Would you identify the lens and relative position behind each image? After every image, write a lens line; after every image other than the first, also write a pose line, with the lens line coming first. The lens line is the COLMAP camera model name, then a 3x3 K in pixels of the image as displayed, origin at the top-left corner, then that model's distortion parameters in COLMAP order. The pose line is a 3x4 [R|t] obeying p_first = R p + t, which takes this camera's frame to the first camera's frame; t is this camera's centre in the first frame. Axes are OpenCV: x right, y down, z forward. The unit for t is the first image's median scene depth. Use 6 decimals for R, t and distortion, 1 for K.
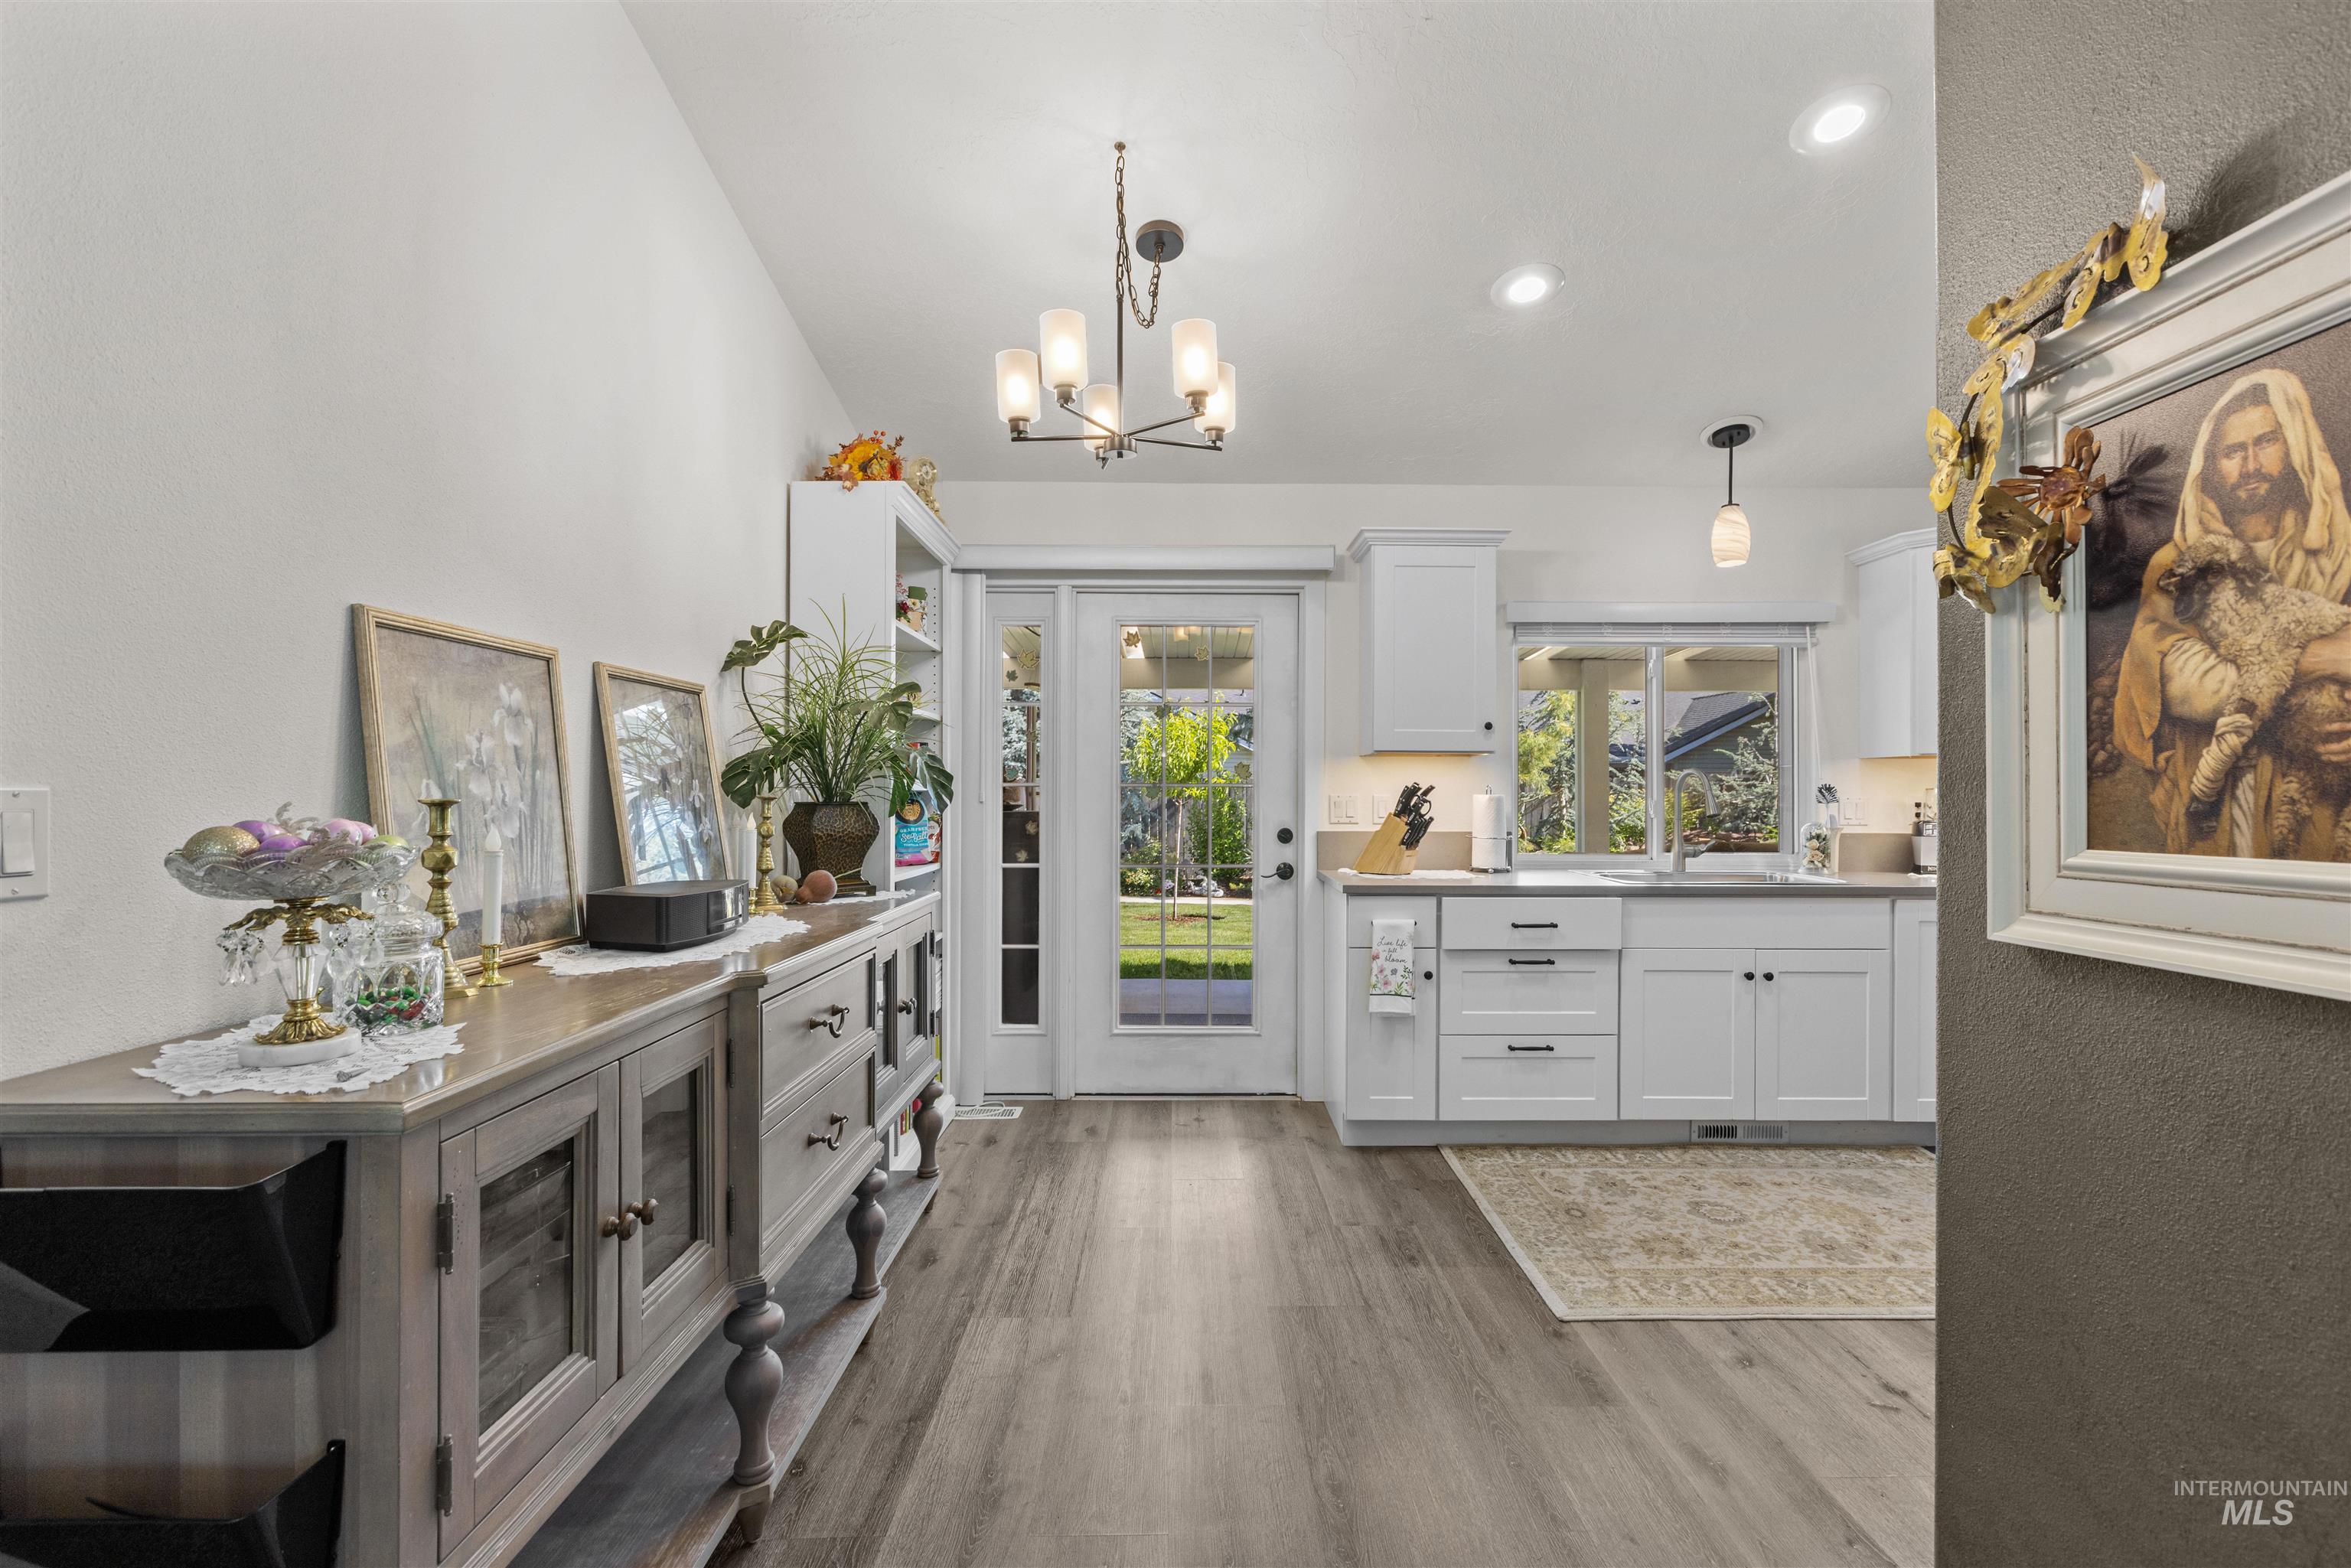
lens RADIAL K [[1053.1, 0, 1193.9], [0, 1053.1, 789.8], [0, 0, 1]] dist [0.001129, -0.000743]
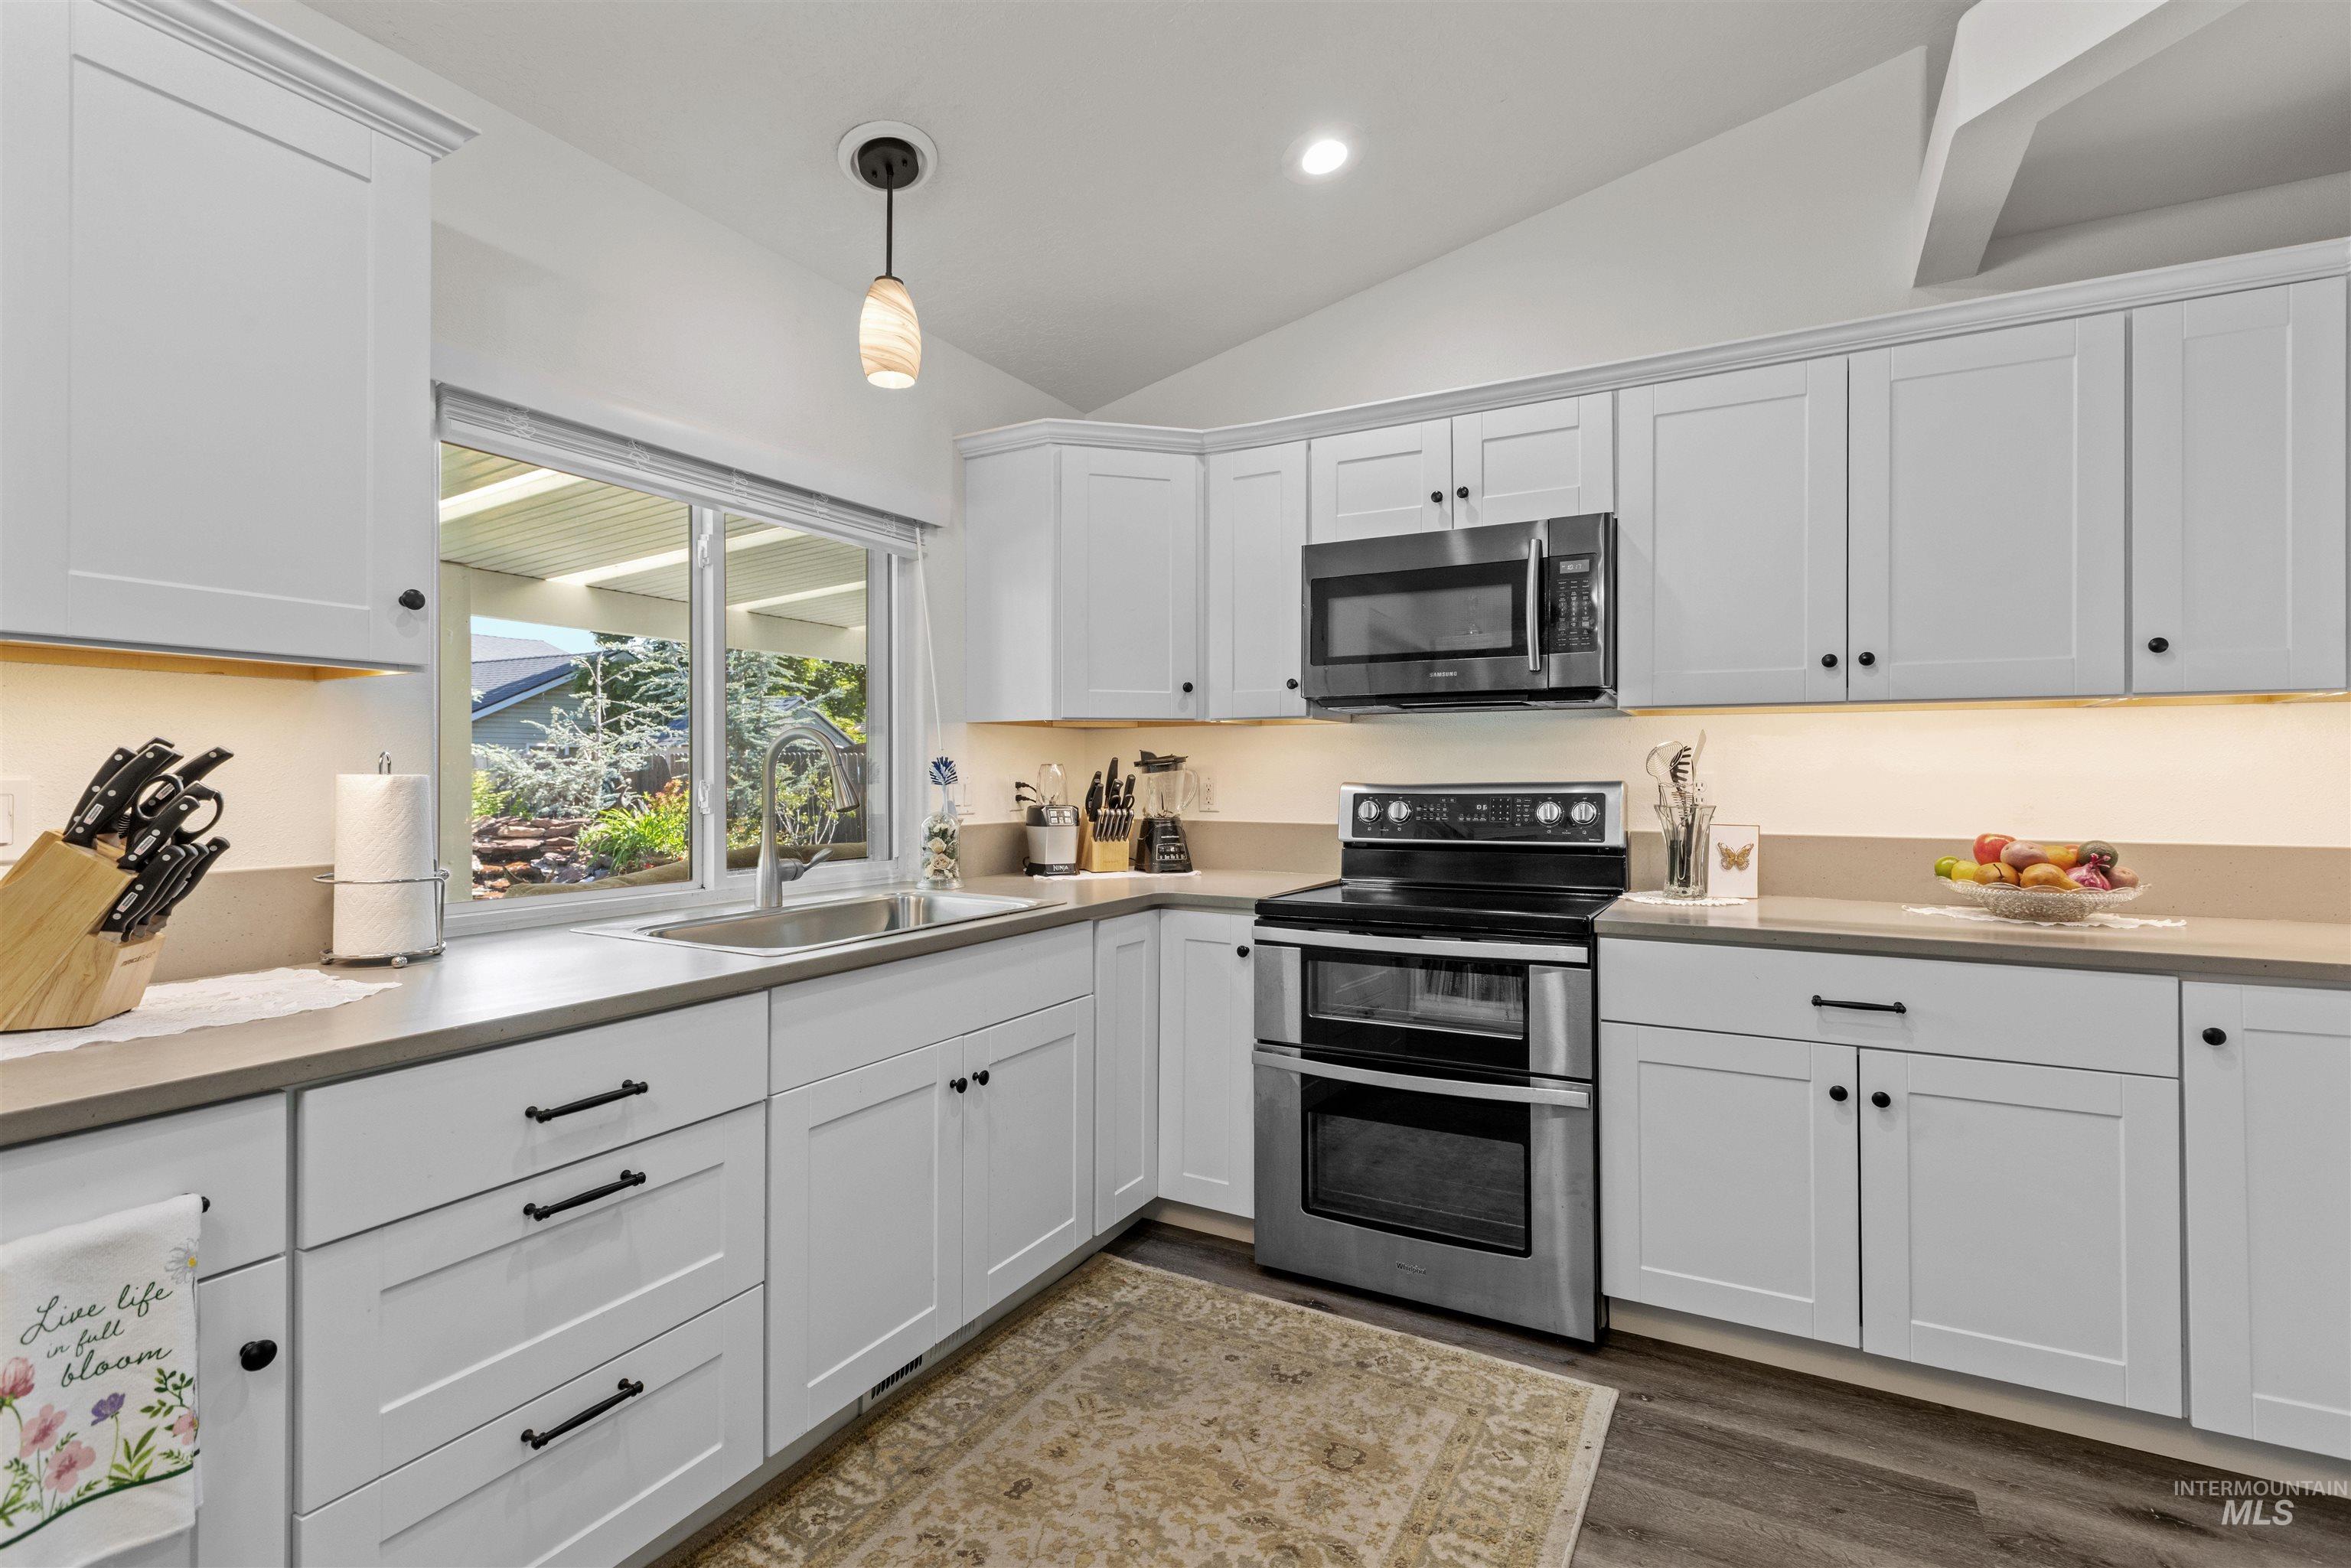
lens RADIAL K [[1053.1, 0, 1189.2], [0, 1053.1, 768.2], [0, 0, 1]] dist [0.001129, -0.000743]
pose [[0.492432, 0.001191, 0.870350, 0.077223], [-0.000877, 0.999999, -0.000873, 0.002636], [-0.870351, -0.000333, 0.492433, 0.538529]]
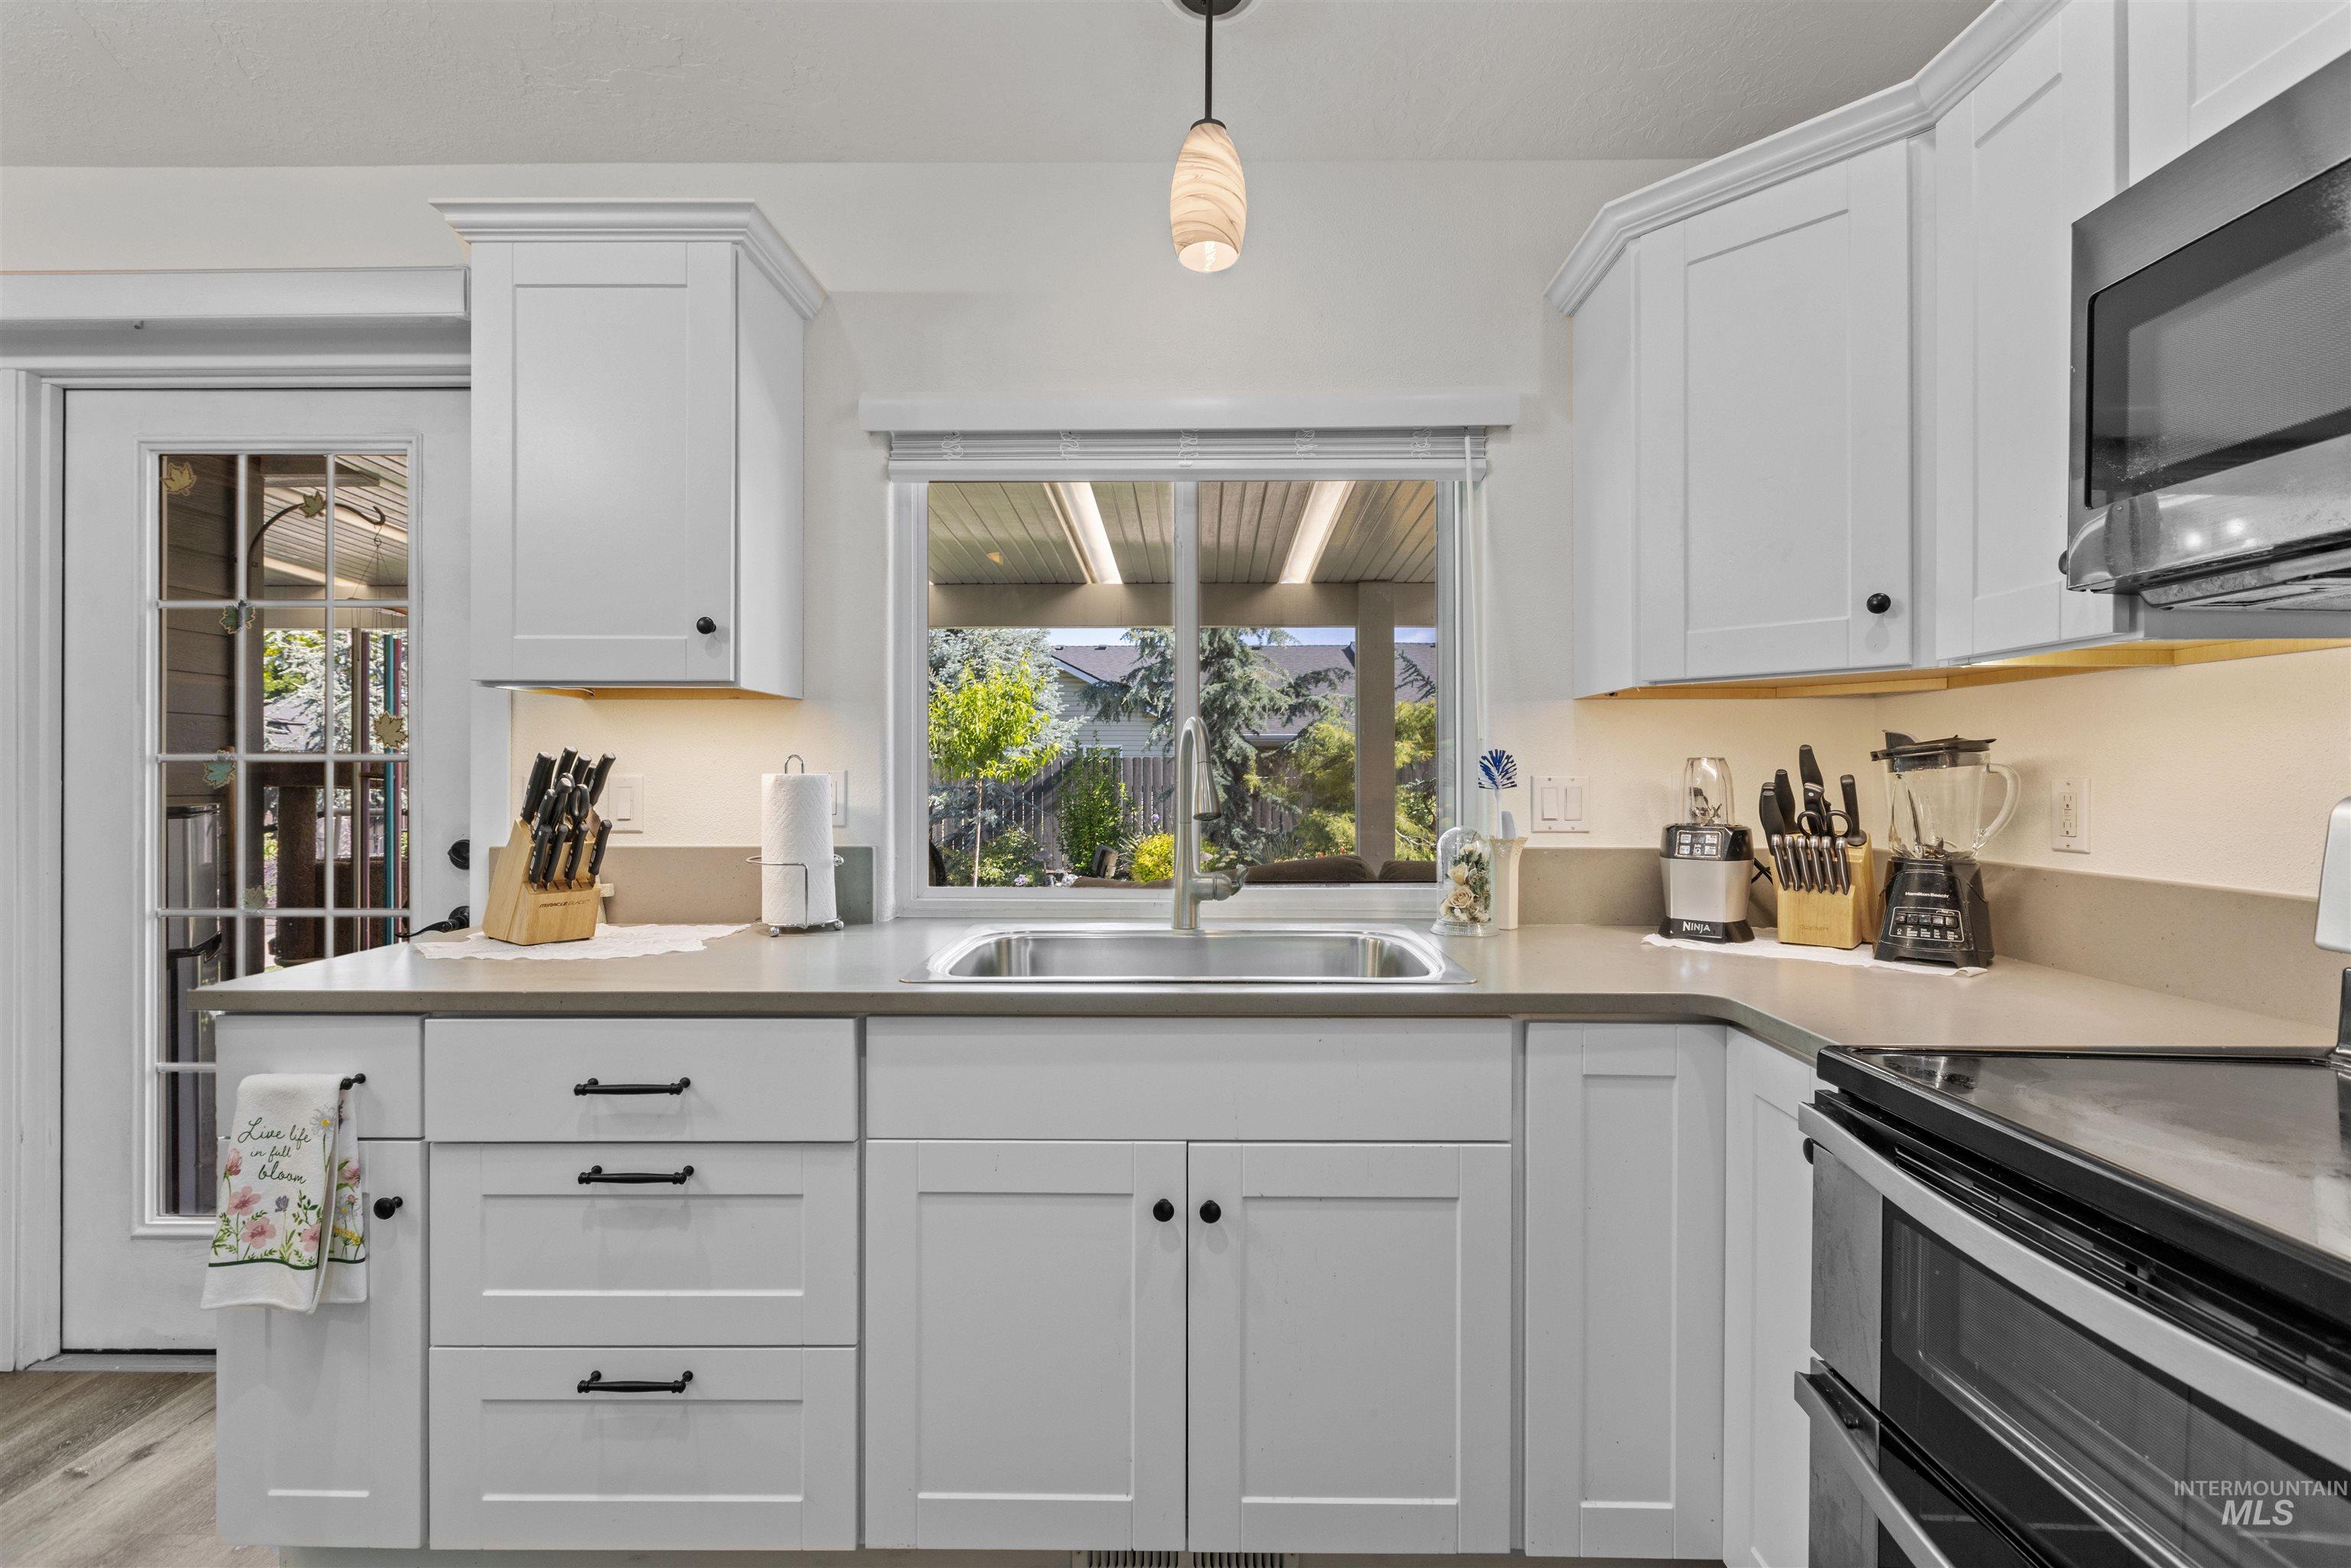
lens RADIAL K [[1053.1, 0, 1190.3], [0, 1053.1, 781.1], [0, 0, 1]] dist [0.001129, -0.000743]
pose [[0.999838, -0.002987, -0.017747, 0.485482], [0.003154, 0.999951, 0.009392, 0.004377], [0.017718, -0.009446, 0.999798, 0.524536]]
